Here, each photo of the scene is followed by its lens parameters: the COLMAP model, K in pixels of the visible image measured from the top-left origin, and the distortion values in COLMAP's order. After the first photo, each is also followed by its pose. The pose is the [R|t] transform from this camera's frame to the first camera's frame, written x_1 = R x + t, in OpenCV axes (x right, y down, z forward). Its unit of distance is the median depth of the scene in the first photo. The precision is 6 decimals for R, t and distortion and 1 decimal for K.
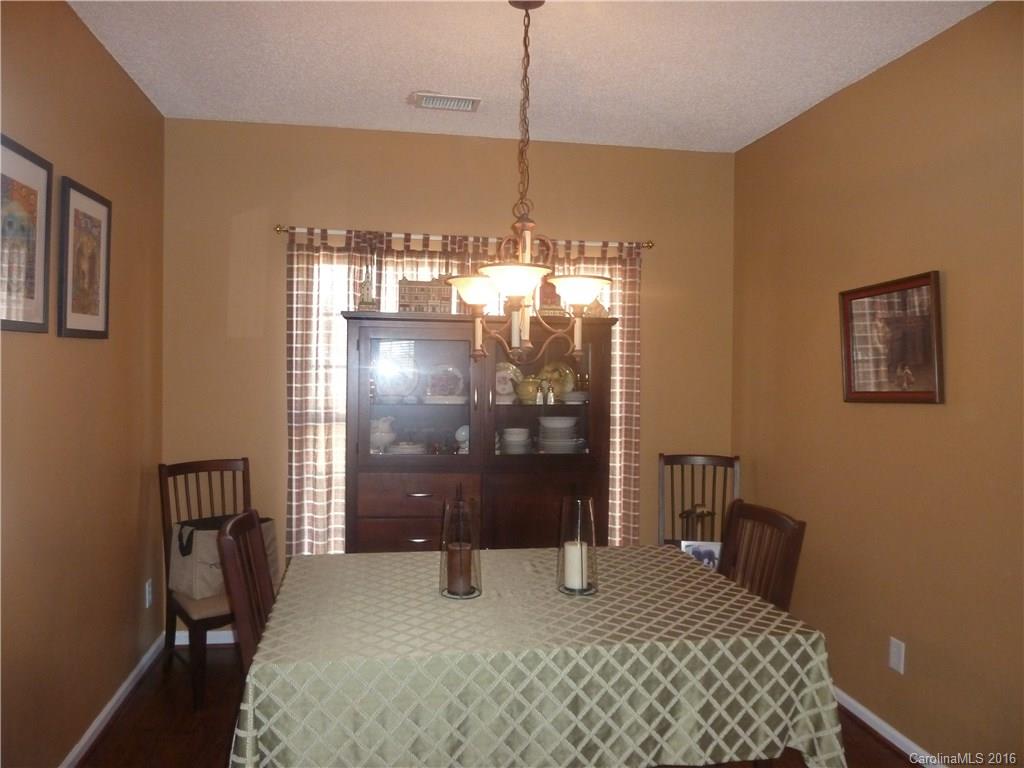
lens RADIAL K [[770.0, 0, 511.3], [0, 770.0, 384.1], [0, 0, 1]] dist [-0.000538, -0.001976]
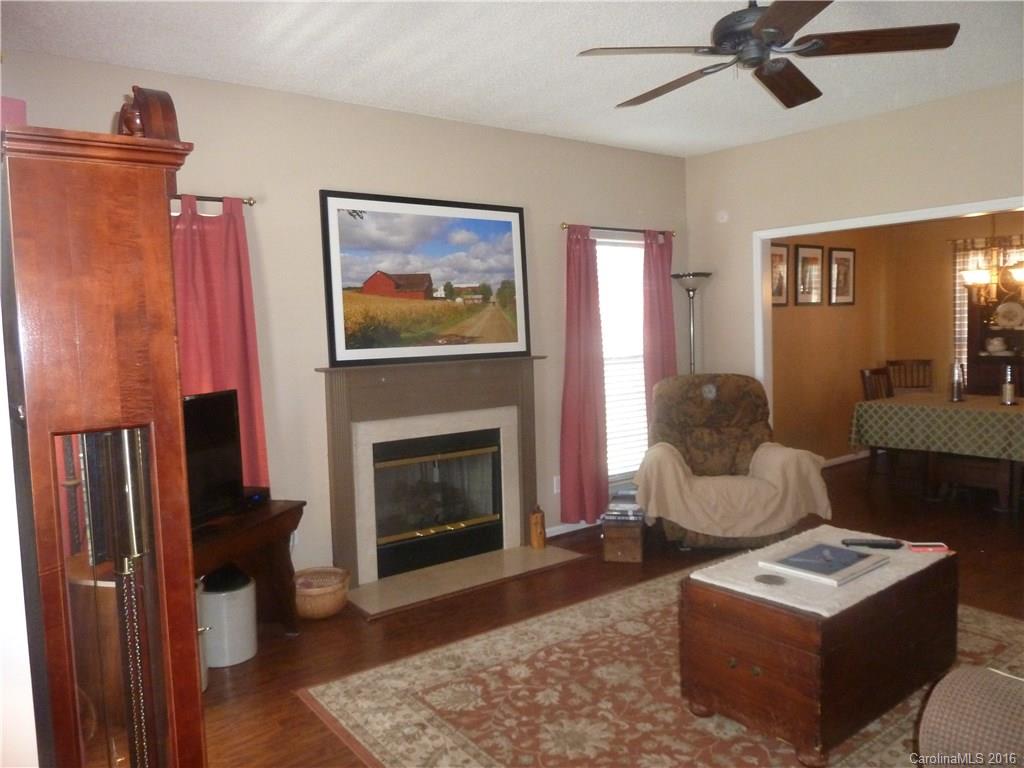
lens RADIAL K [[770.0, 0, 511.1], [0, 770.0, 384.4], [0, 0, 1]] dist [-0.000538, -0.001976]
pose [[0.453903, 0.045660, -0.889880, 0.938391], [0.012695, 0.998253, 0.057697, 0.031195], [0.890961, -0.037486, 0.452531, -0.875540]]
